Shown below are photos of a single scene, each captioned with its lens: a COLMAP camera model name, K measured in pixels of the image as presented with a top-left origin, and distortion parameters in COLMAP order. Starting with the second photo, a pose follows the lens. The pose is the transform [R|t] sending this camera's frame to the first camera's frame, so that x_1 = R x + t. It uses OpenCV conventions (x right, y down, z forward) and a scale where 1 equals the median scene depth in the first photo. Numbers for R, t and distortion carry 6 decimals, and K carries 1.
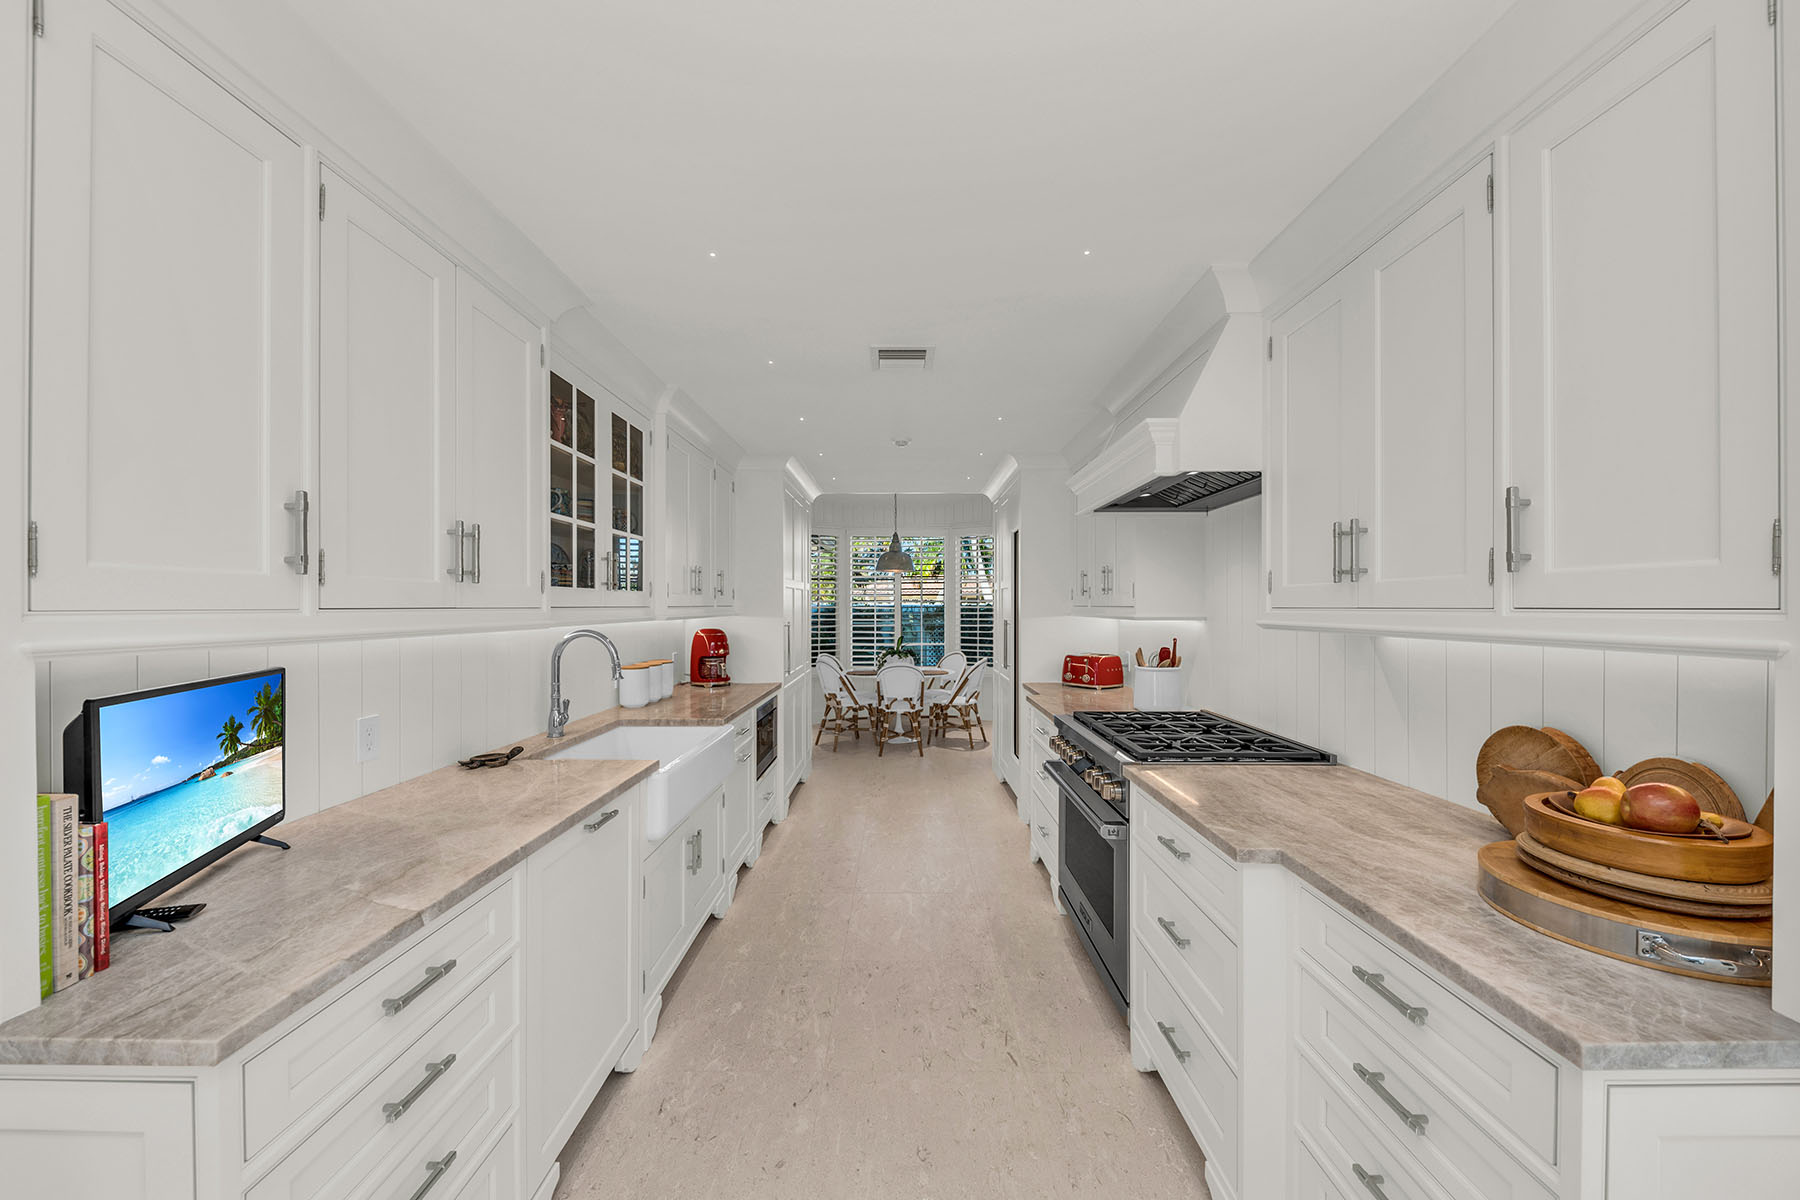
lens RADIAL K [[669.7, 0, 901.7], [0, 669.7, 605.8], [0, 0, 1]] dist [0.010623, -0.006545]
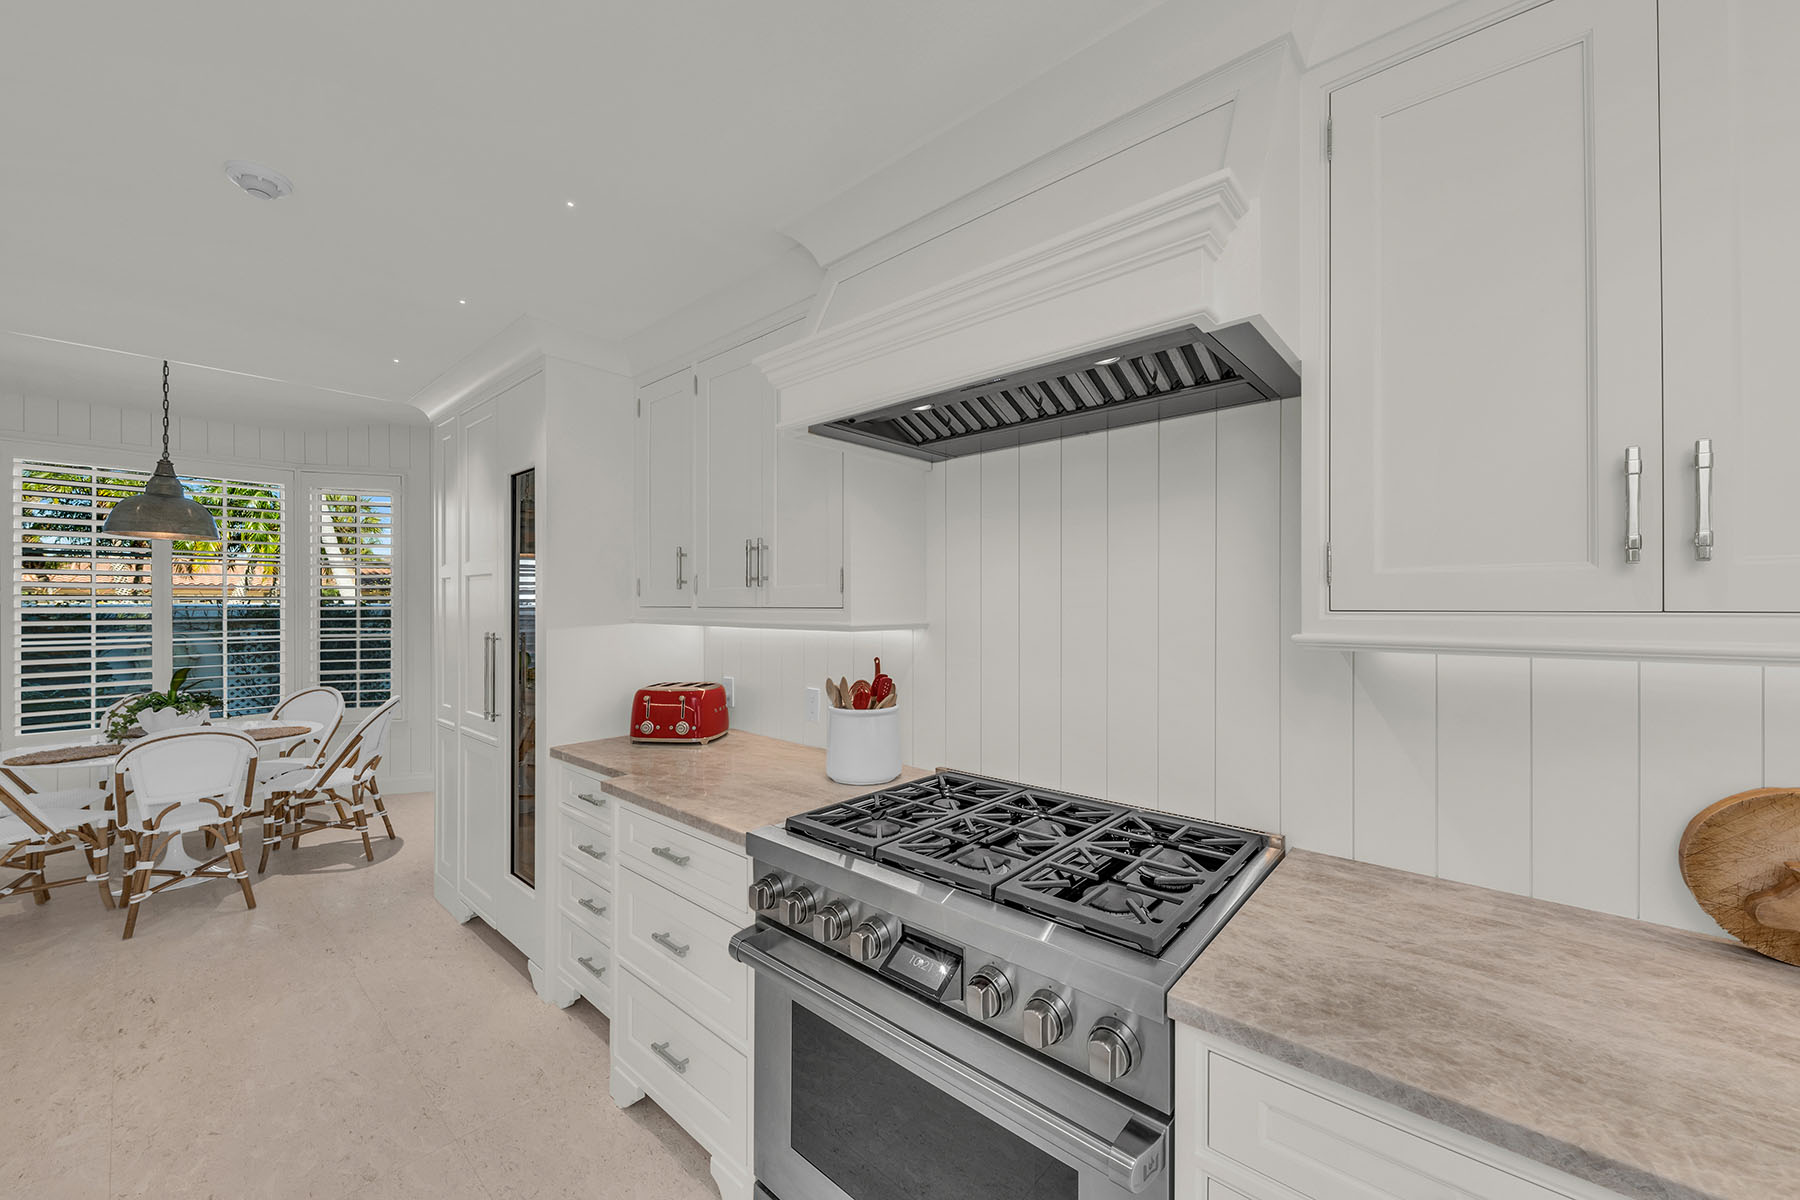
lens RADIAL K [[669.7, 0, 901.7], [0, 669.7, 605.8], [0, 0, 1]] dist [0.010623, -0.006545]
pose [[0.652031, 0.000216, 0.758192, -0.064895], [0.000298, 1.000000, -0.000541, -0.000739], [-0.758192, 0.000578, 0.652031, 0.575607]]
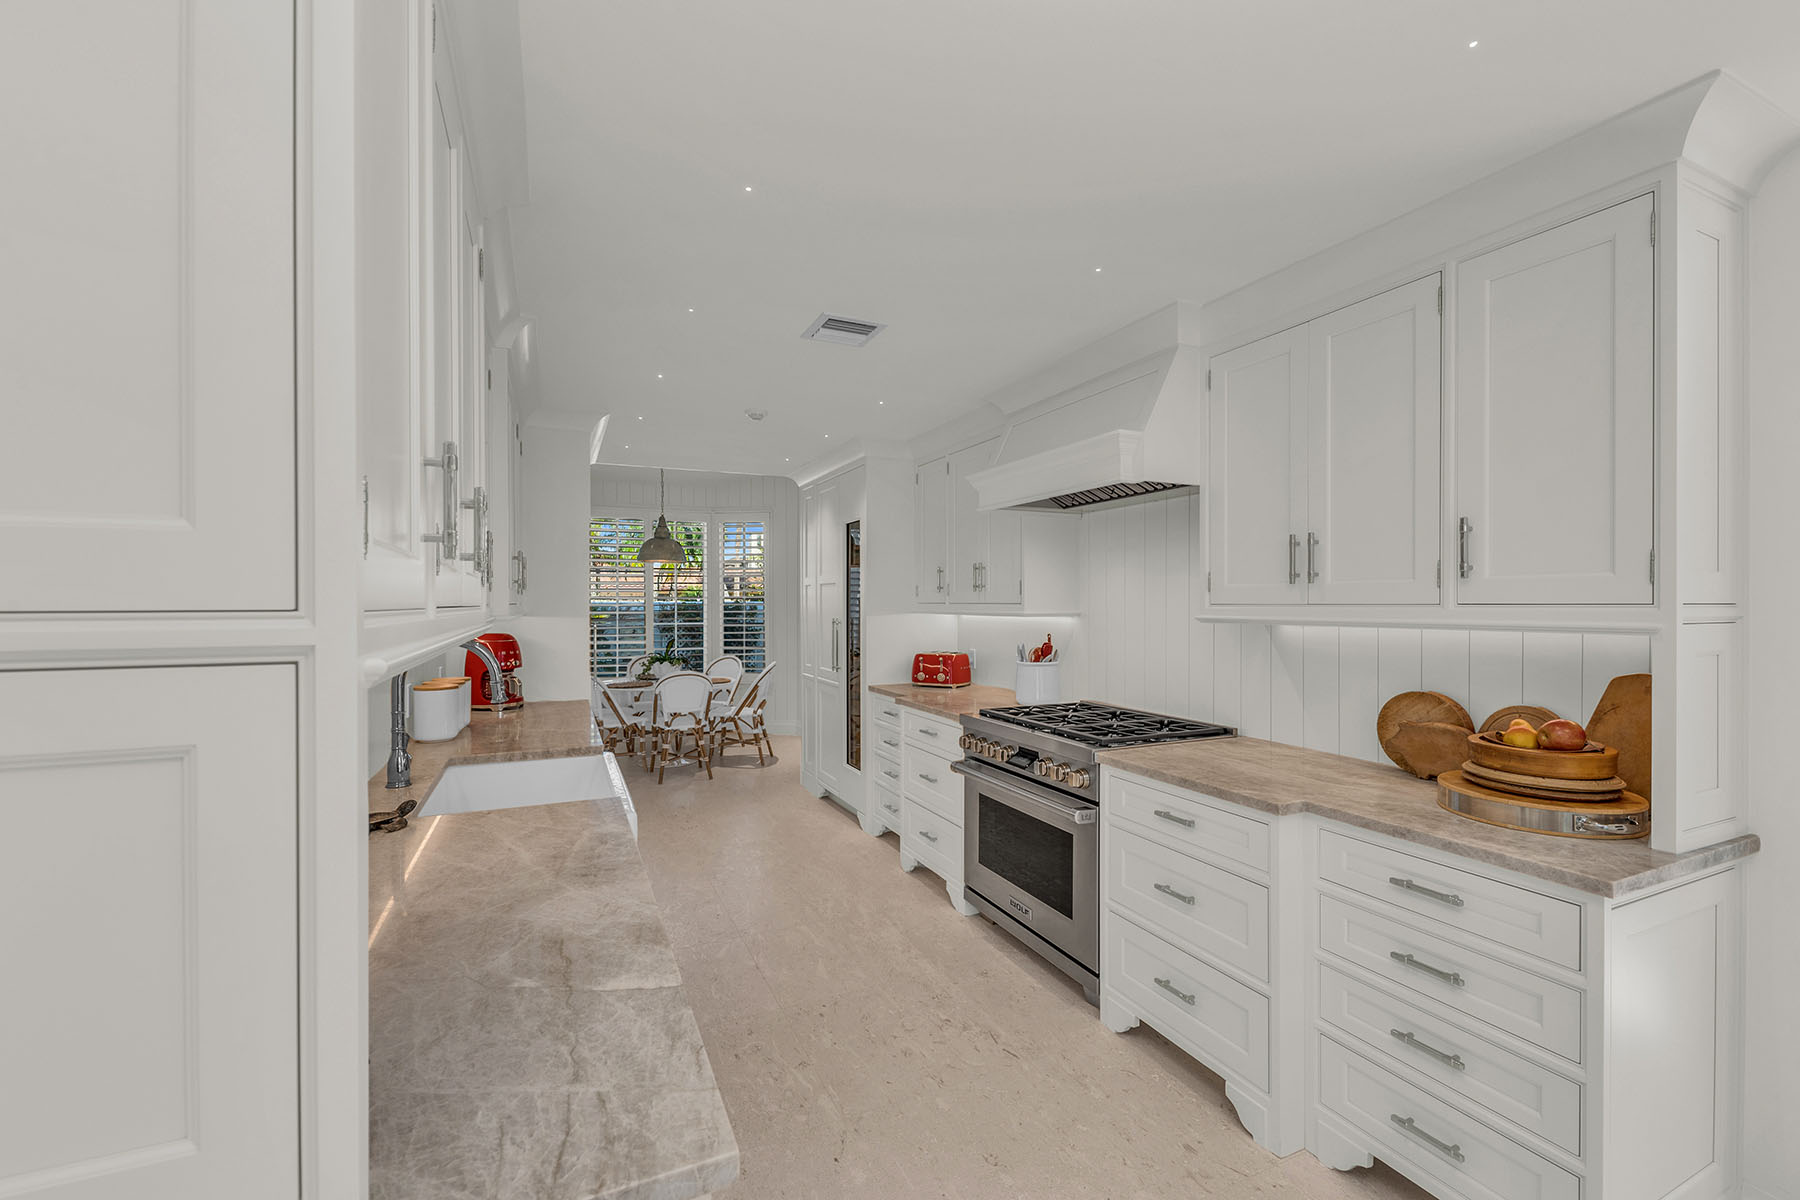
lens RADIAL K [[763.4, 0, 906.0], [0, 763.4, 605.7], [0, 0, 1]] dist [0.009118, -0.000061]
pose [[0.901600, -0.002538, 0.432564, -0.315512], [0.001139, 0.999993, 0.003493, 0.000156], [-0.432570, -0.002657, 0.901597, 0.024701]]
